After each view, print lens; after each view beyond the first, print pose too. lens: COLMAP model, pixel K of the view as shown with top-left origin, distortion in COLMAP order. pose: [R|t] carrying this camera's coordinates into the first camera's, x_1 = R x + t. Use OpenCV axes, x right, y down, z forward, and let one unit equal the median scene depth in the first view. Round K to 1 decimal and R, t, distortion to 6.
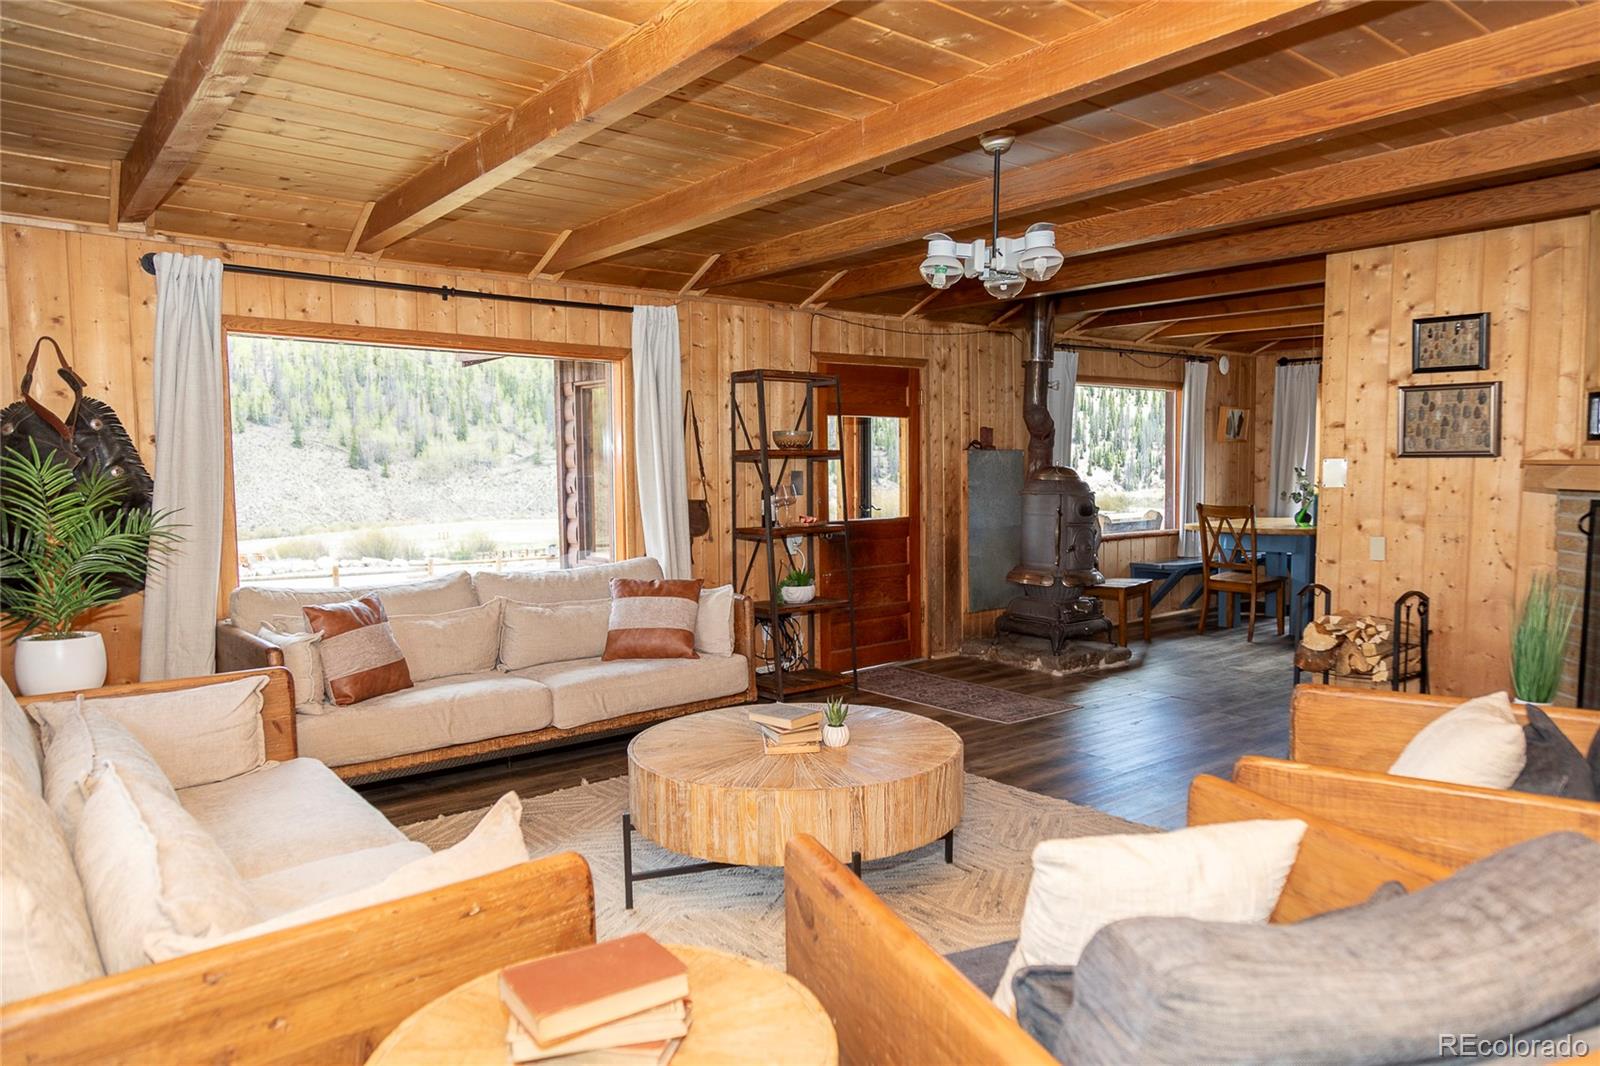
lens RADIAL K [[1040.0, 0, 822.2], [0, 1040.0, 550.4], [0, 0, 1]] dist [-0.007794, -0.001426]
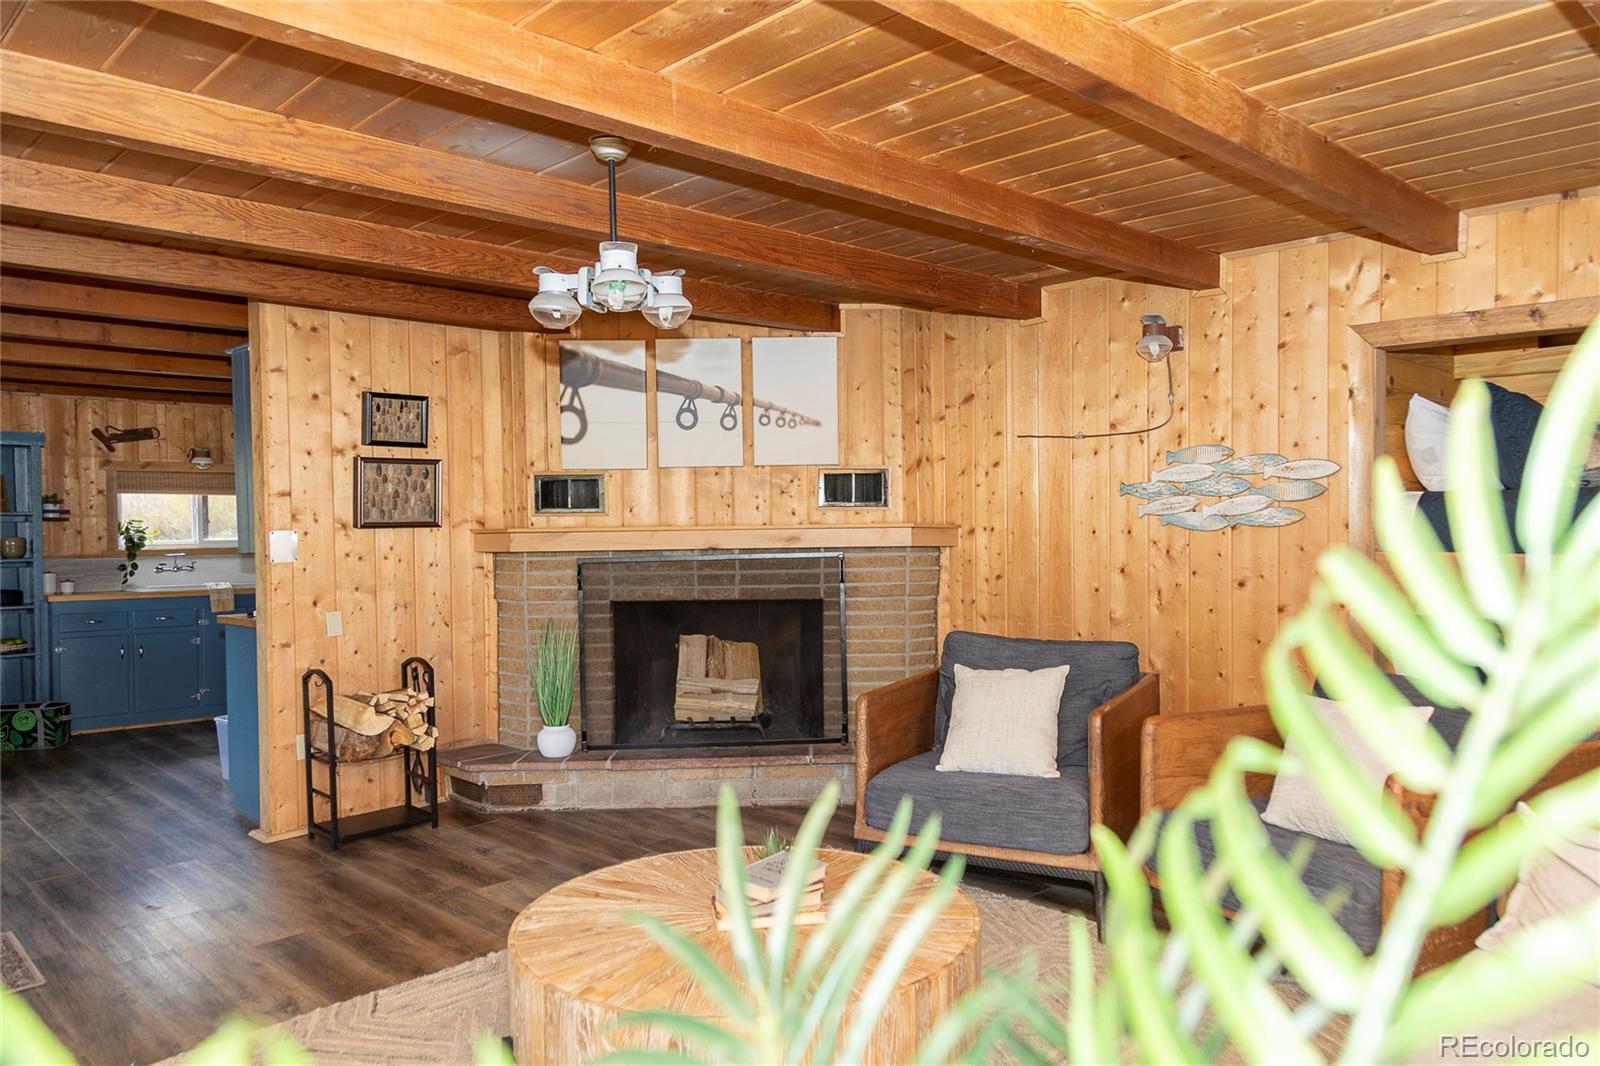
lens RADIAL K [[1098.6, 0, 803.2], [0, 1098.6, 544.3], [0, 0, 1]] dist [0.005990, 0.003240]
pose [[-0.084019, -0.013809, 0.996368, -0.530490], [0.101235, 0.994612, 0.022321, -0.056095], [-0.991308, 0.102742, -0.082169, 0.679847]]
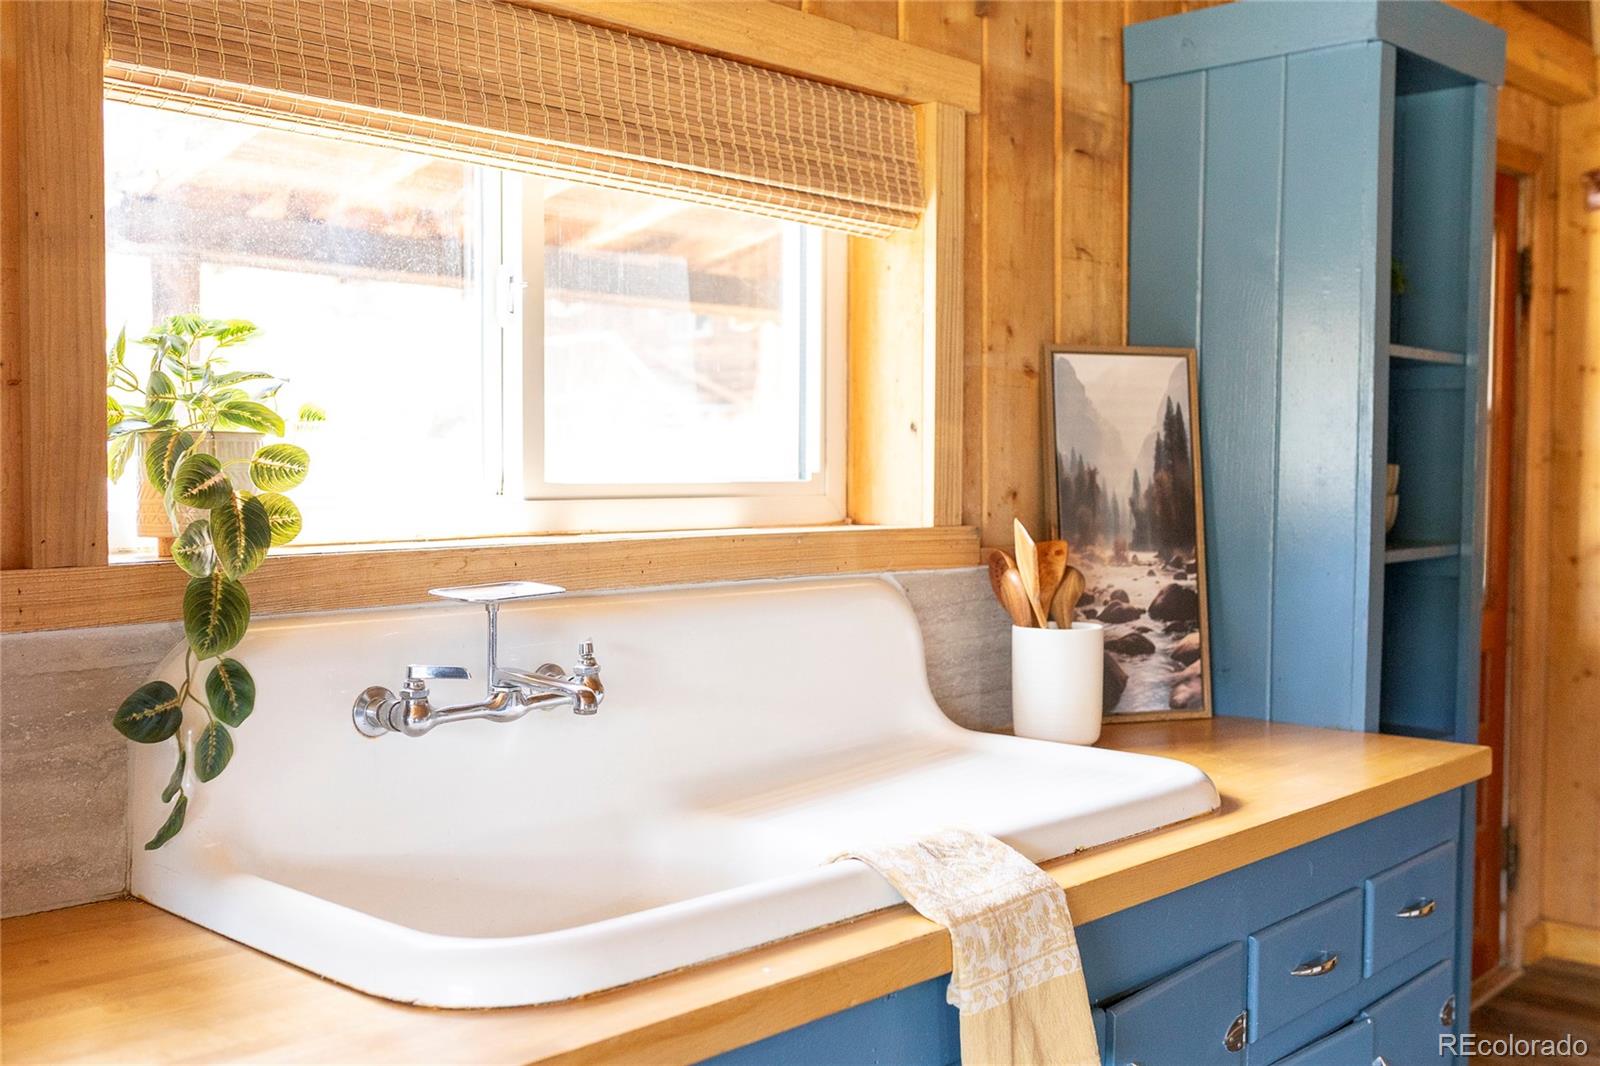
lens RADIAL K [[1596.0, 0, 800.0], [0, 1596.0, 533.0], [0, 0, 1]] dist [0.005375, 0.002733]
pose [[-0.148111, -0.046345, 0.987884, 0.931663], [0.080792, 0.994996, 0.058791, -0.127623], [-0.985665, 0.088520, -0.143625, 1.498611]]
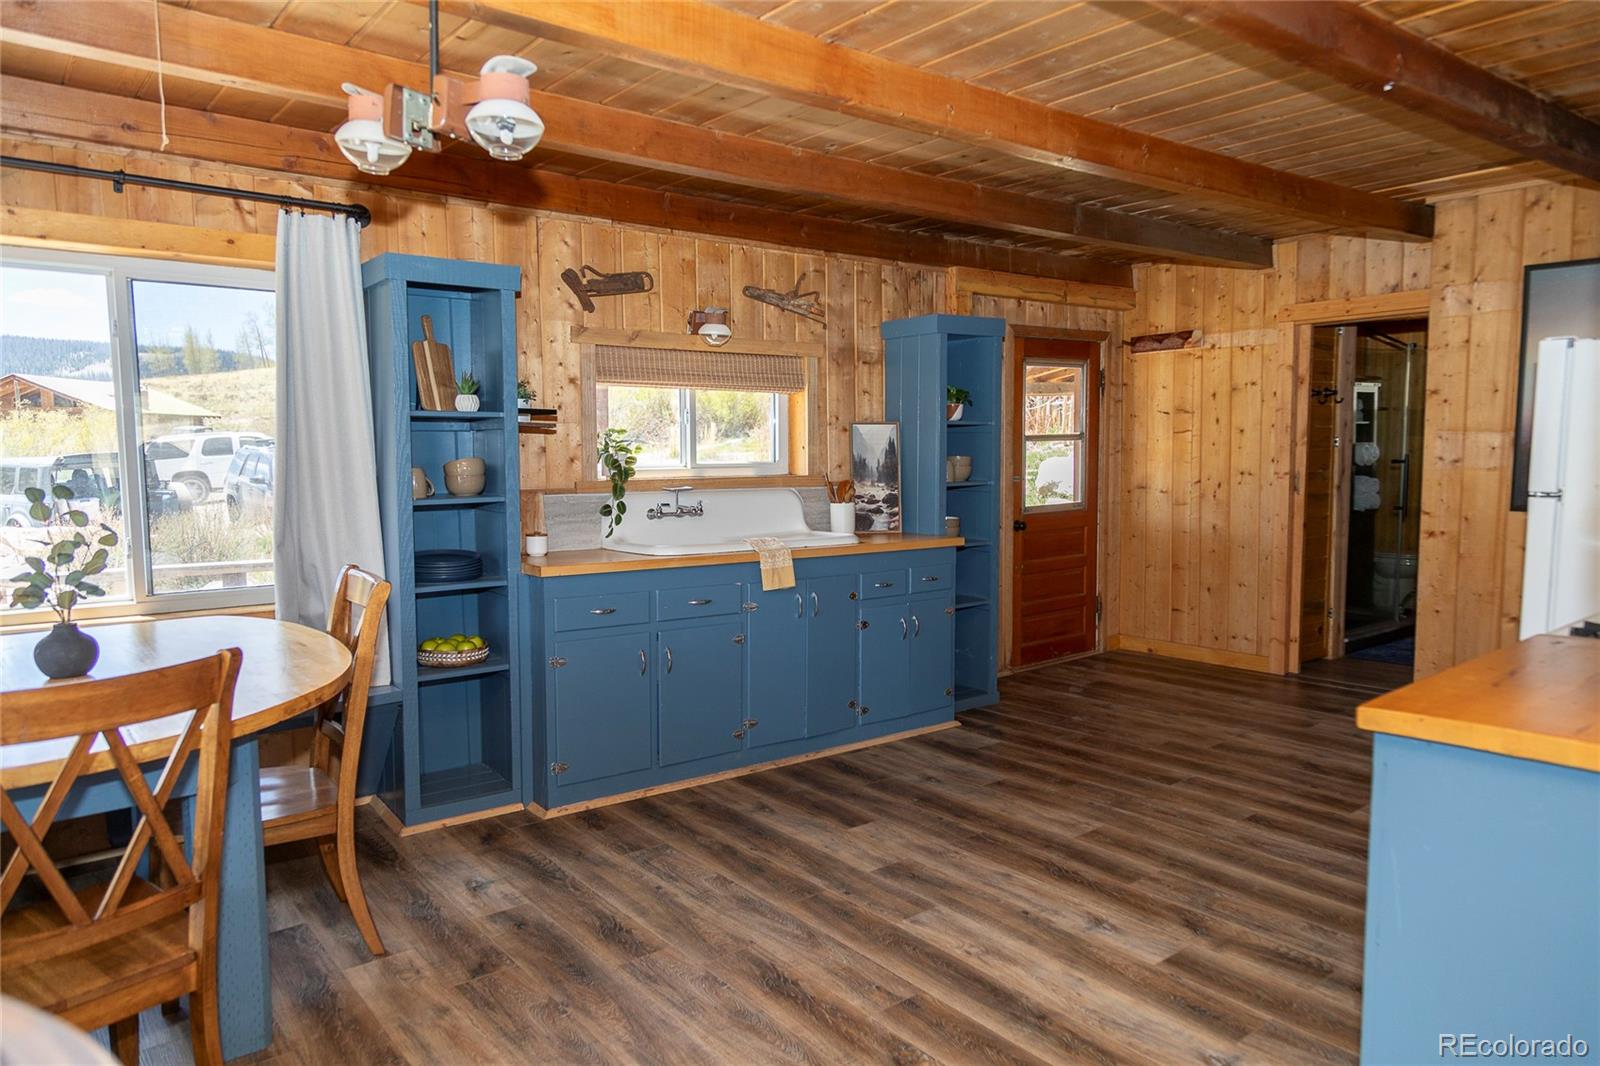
lens RADIAL K [[1060.0, 0, 800.0], [0, 1060.0, 533.0], [0, 0, 1]] dist [0.027072, 0.000582]
pose [[0.017899, -0.080669, 0.996580, 0.280901], [0.092016, 0.992643, 0.078697, -0.127068], [-0.995597, 0.090293, 0.025190, 1.379529]]
